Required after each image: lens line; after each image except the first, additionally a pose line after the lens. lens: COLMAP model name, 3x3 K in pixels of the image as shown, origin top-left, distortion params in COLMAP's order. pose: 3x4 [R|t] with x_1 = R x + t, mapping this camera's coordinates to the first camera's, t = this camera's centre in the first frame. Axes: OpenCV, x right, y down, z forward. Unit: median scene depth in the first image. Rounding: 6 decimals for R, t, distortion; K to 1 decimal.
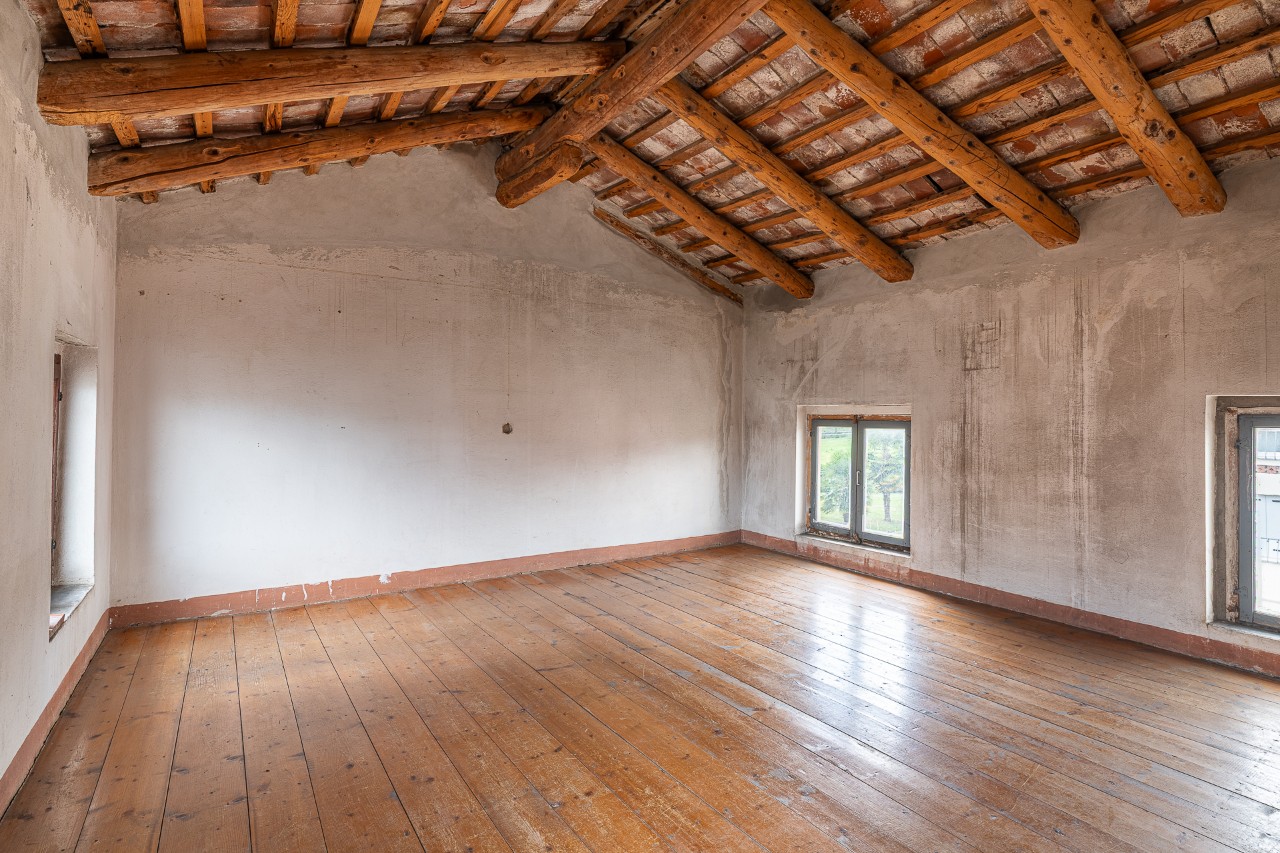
lens RADIAL K [[652.6, 0, 642.8], [0, 652.6, 413.7], [0, 0, 1]] dist [0.001672, 0.002375]
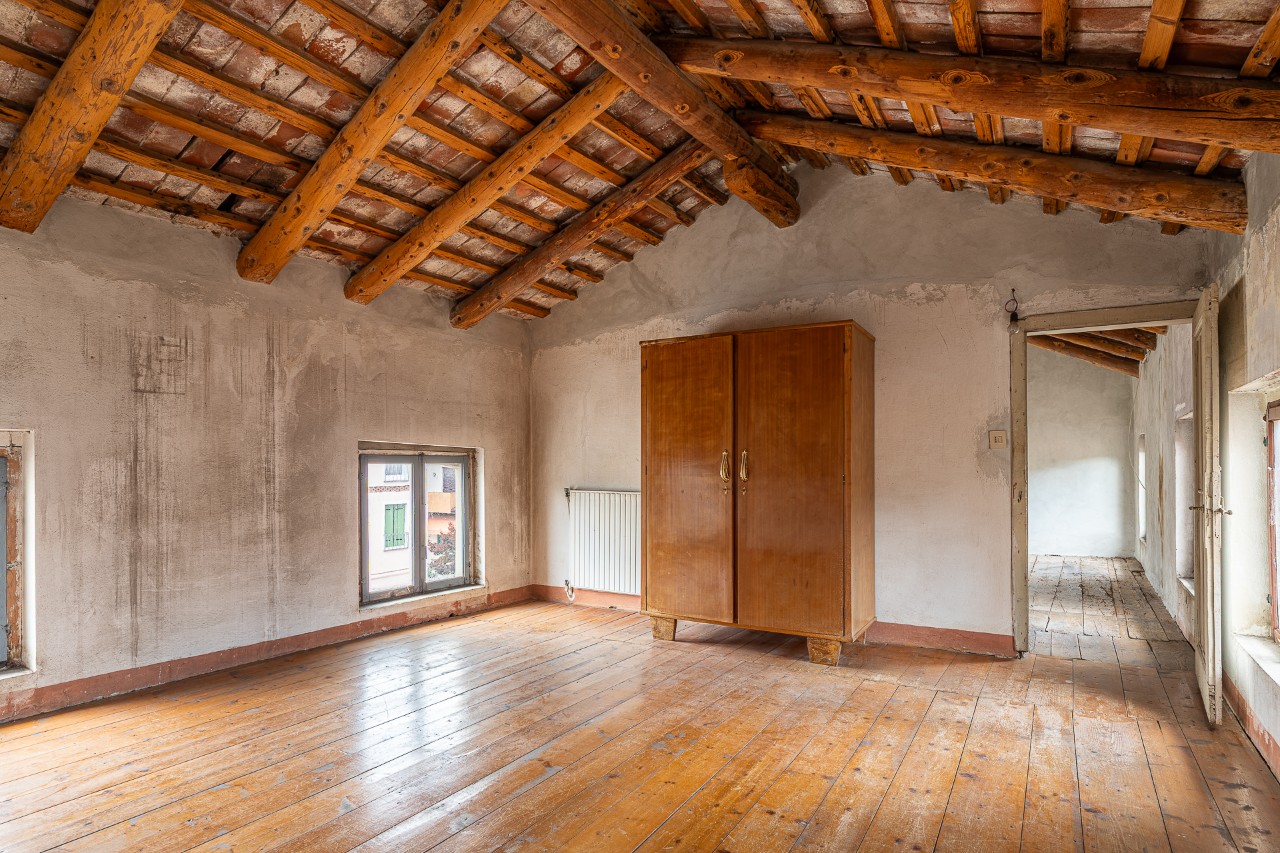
lens RADIAL K [[652.6, 0, 661.6], [0, 652.6, 463.2], [0, 0, 1]] dist [0.001672, 0.002375]
pose [[-0.433543, -0.011100, 0.901065, -0.512432], [-0.021305, 0.999771, 0.002065, 0.003032], [-0.900881, -0.018302, -0.433680, 0.866705]]
